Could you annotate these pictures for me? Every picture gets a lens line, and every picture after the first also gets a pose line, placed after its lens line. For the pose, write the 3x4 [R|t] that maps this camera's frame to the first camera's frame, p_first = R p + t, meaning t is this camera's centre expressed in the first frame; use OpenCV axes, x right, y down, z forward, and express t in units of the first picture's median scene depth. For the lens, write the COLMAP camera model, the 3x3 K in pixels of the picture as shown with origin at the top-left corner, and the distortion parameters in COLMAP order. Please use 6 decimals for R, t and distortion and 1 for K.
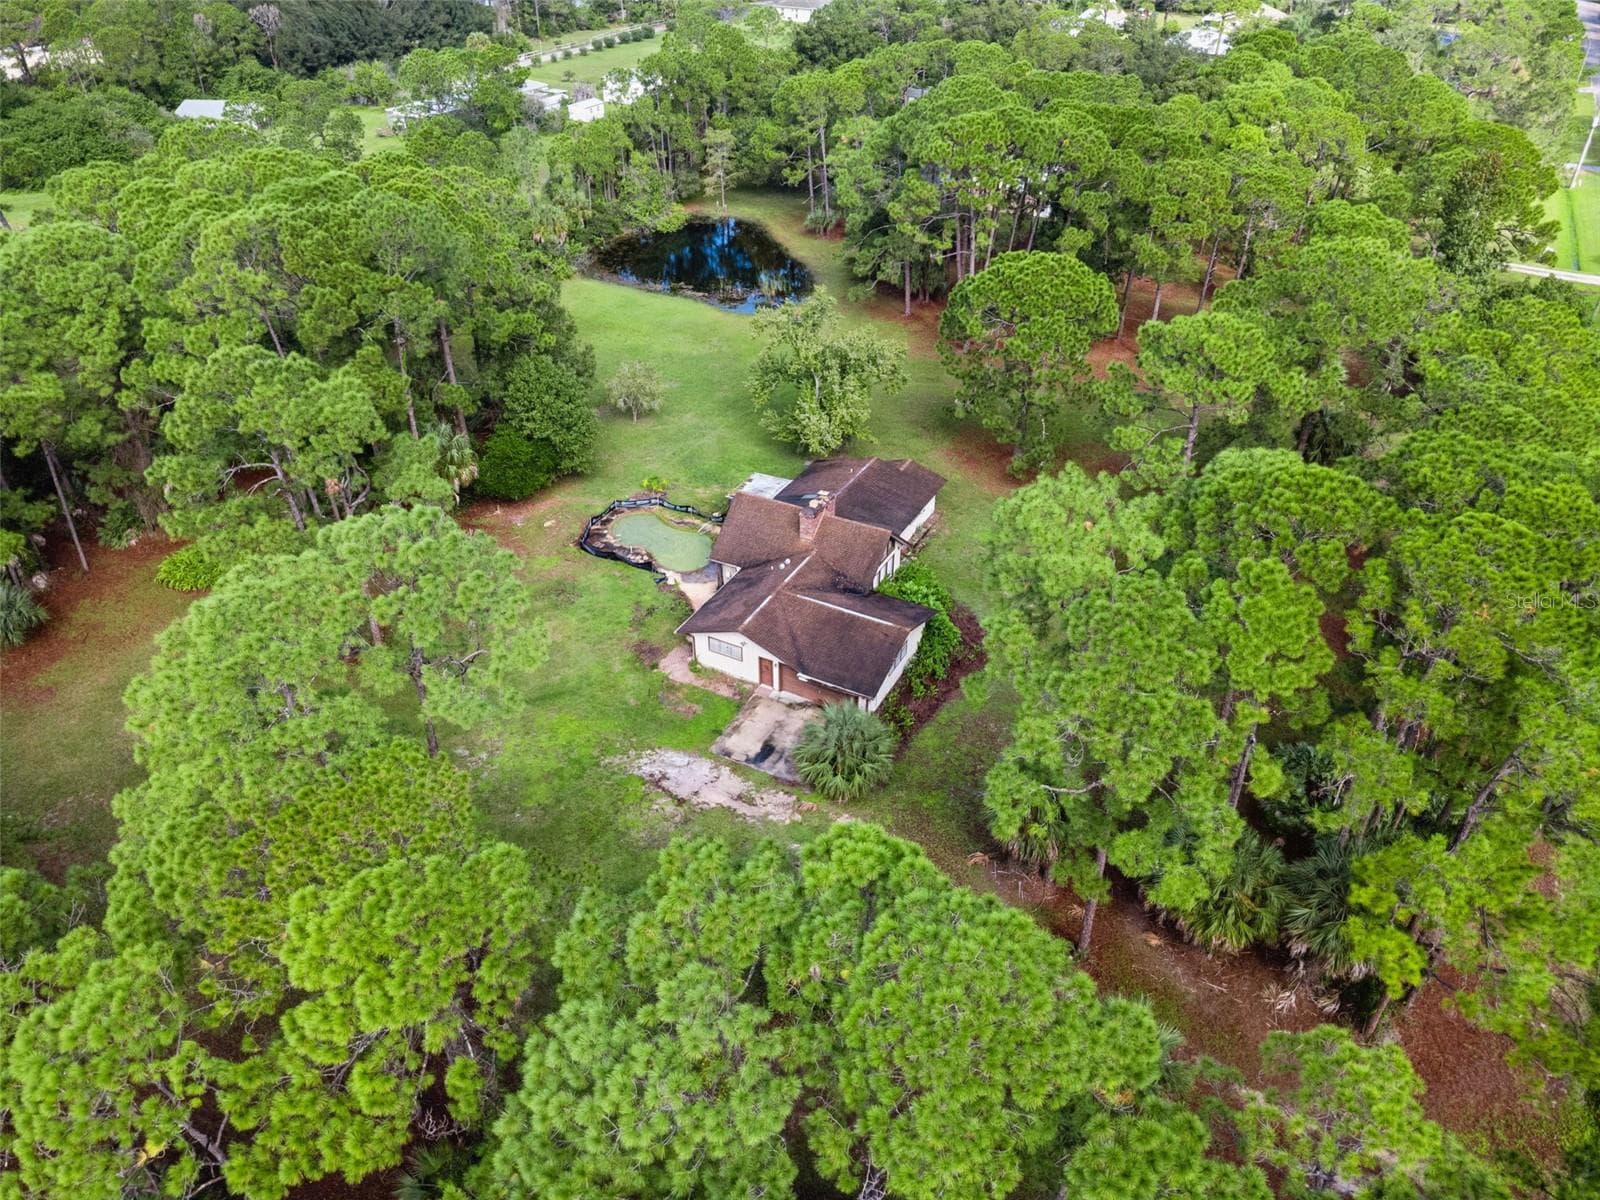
lens RADIAL K [[1143.4, 0, 789.2], [0, 1143.4, 611.2], [0, 0, 1]] dist [0.001391, 0.002201]
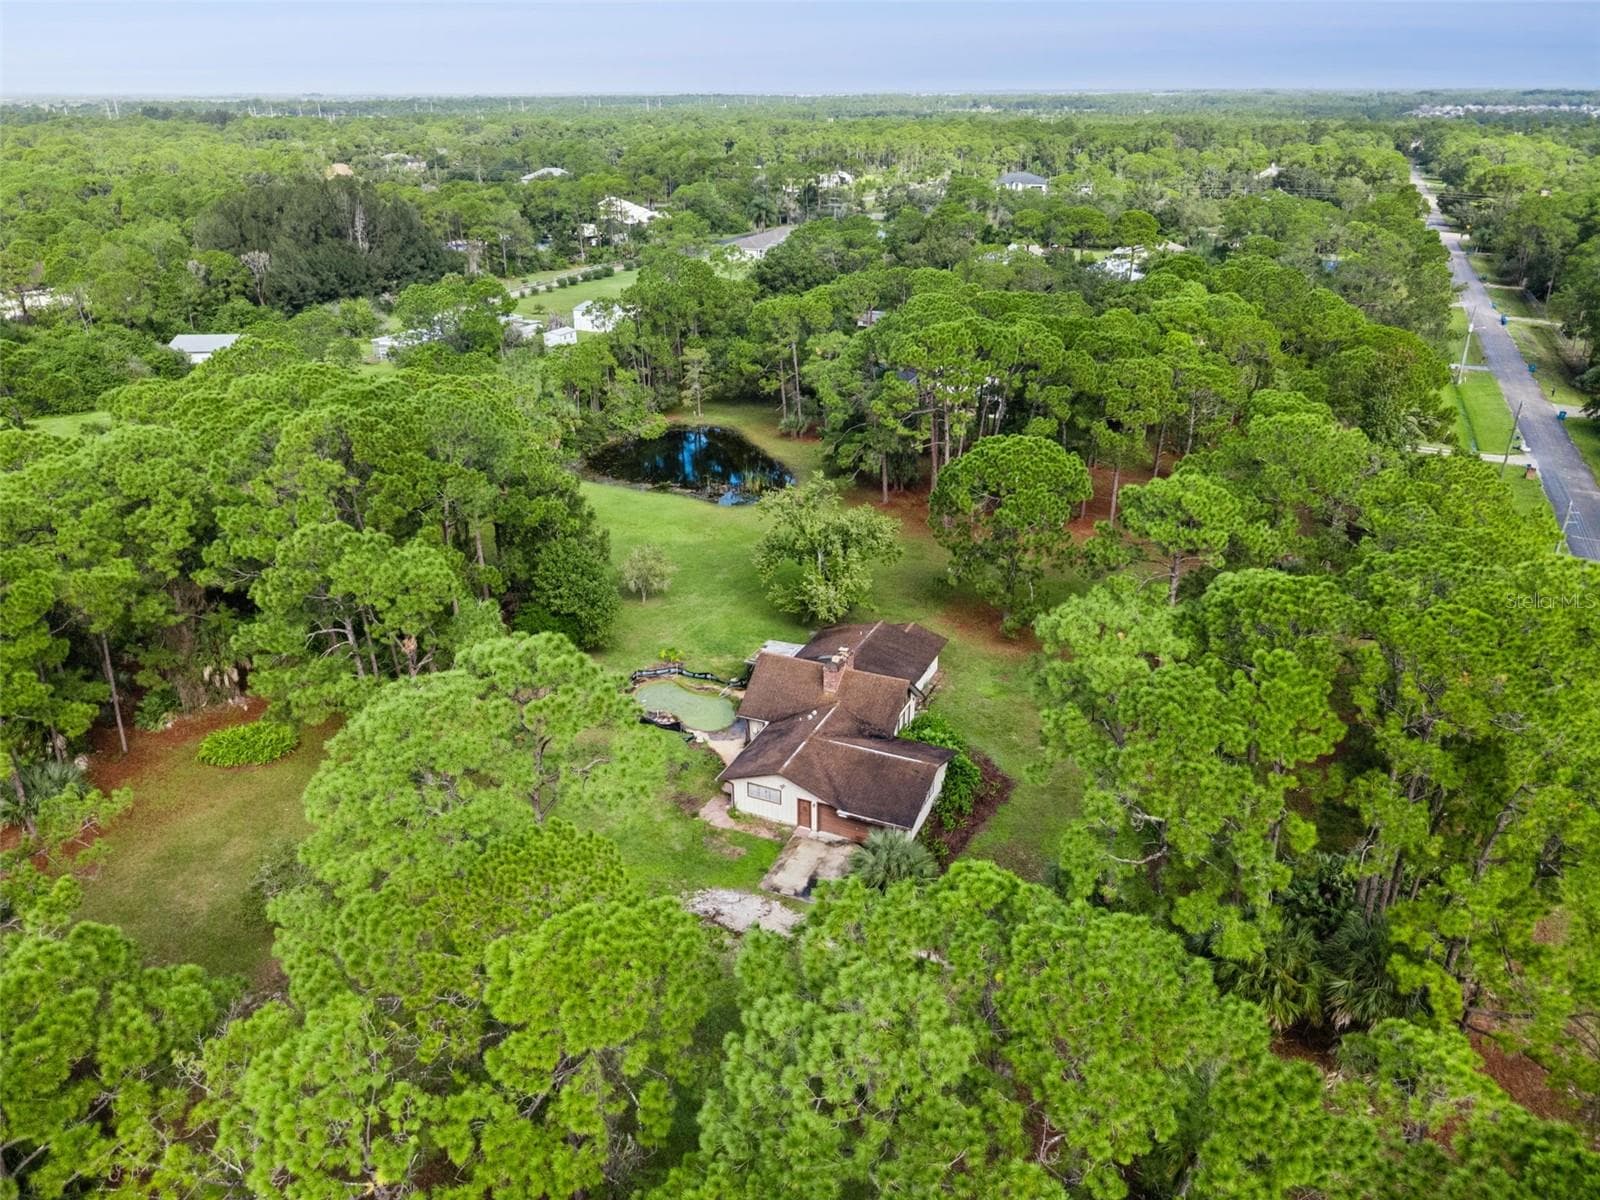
lens RADIAL K [[1143.4, 0, 810.4], [0, 1143.4, 584.6], [0, 0, 1]] dist [0.001391, 0.002201]
pose [[0.997796, -0.031448, 0.058423, -0.064424], [0.042424, 0.979414, -0.197351, 0.050661], [-0.051014, 0.199395, 0.978590, -0.069571]]
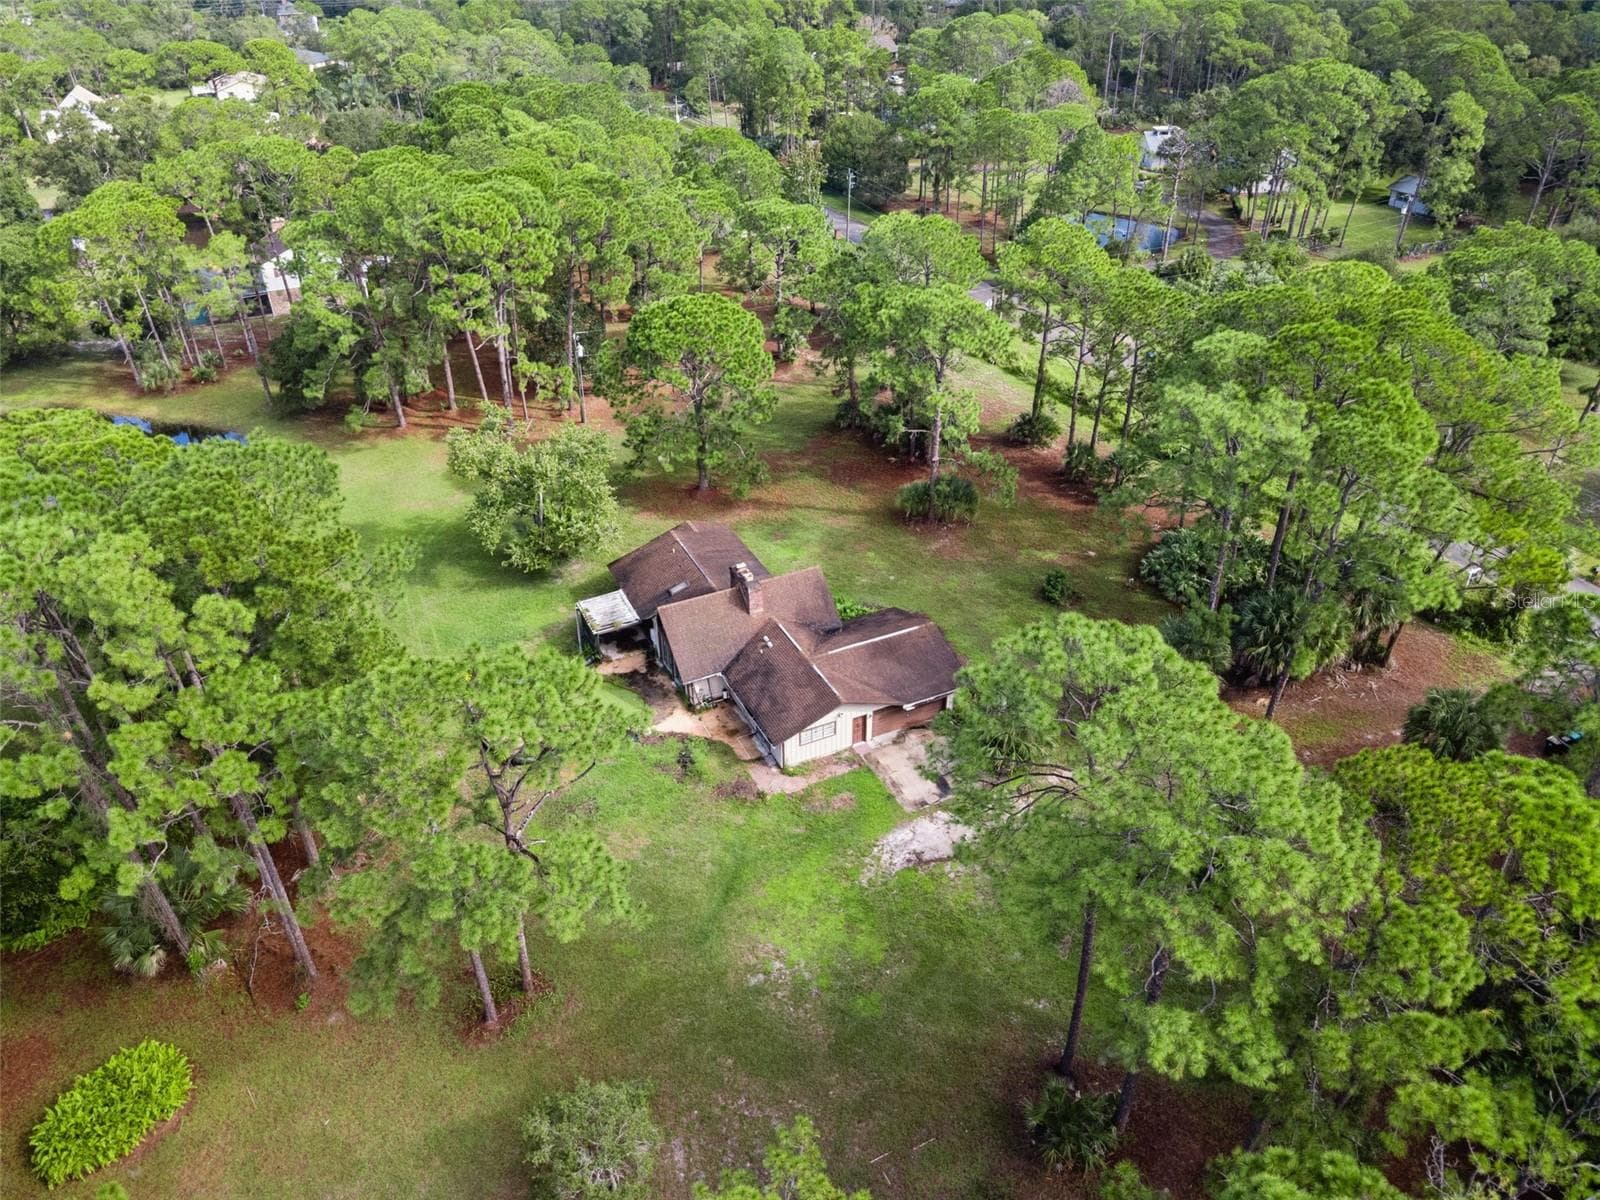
lens RADIAL K [[1143.4, 0, 791.2], [0, 1143.4, 604.1], [0, 0, 1]] dist [0.001391, 0.002201]
pose [[0.581212, -0.441285, 0.683710, -0.639943], [0.470097, 0.867892, 0.160538, -0.213960], [-0.664230, 0.228104, 0.711876, 0.274270]]
